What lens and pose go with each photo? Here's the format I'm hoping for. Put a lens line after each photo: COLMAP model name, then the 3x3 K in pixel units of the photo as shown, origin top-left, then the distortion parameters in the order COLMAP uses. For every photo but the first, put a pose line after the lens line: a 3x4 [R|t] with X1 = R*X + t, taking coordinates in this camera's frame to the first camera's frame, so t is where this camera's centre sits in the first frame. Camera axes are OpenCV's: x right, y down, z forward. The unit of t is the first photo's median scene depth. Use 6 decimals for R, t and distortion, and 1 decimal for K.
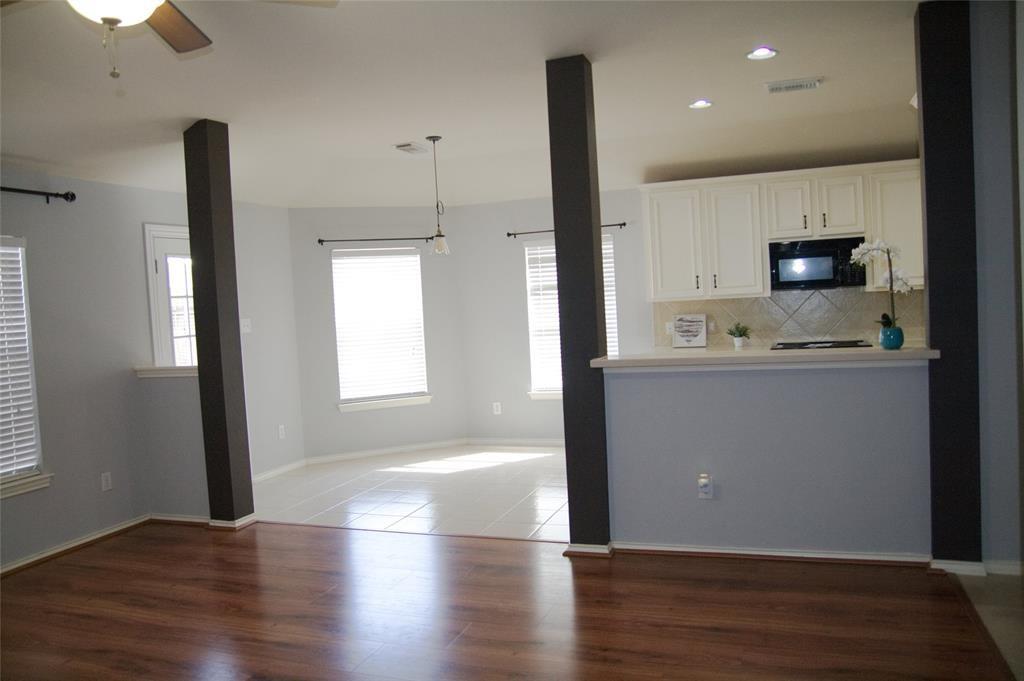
lens RADIAL K [[806.9, 0, 504.3], [0, 806.9, 340.2], [0, 0, 1]] dist [-0.090067, 0.058911]
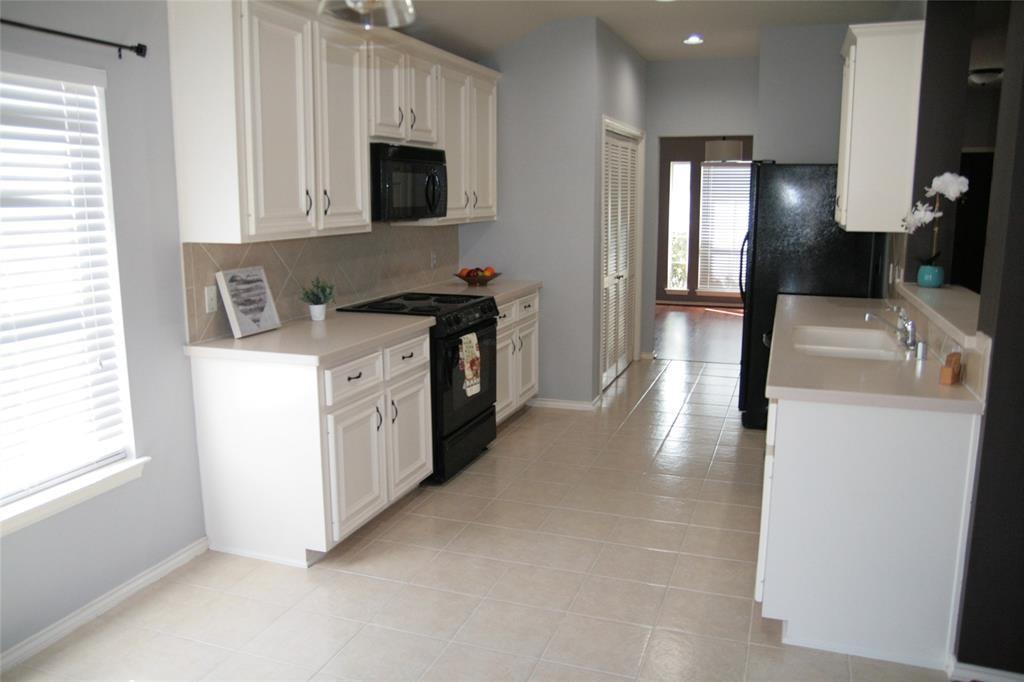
lens RADIAL K [[806.9, 0, 512.3], [0, 806.9, 339.9], [0, 0, 1]] dist [-0.090067, 0.058911]
pose [[-0.021584, -0.125656, 0.991839, -0.267886], [0.050686, 0.990657, 0.126609, -0.042037], [-0.998481, 0.053005, -0.015014, 0.848853]]
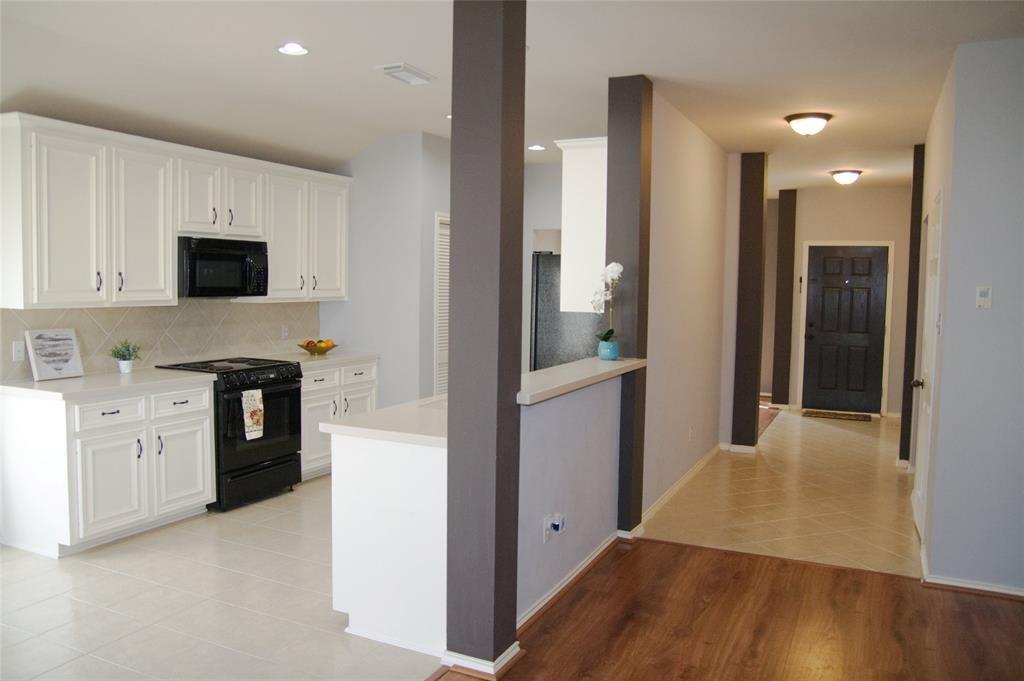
lens RADIAL K [[806.9, 0, 508.7], [0, 806.9, 339.4], [0, 0, 1]] dist [-0.090067, 0.058911]
pose [[0.094222, -0.017613, 0.995395, -0.376335], [0.027864, 0.999498, 0.015048, -0.022784], [-0.995161, 0.026317, 0.094666, 0.571672]]
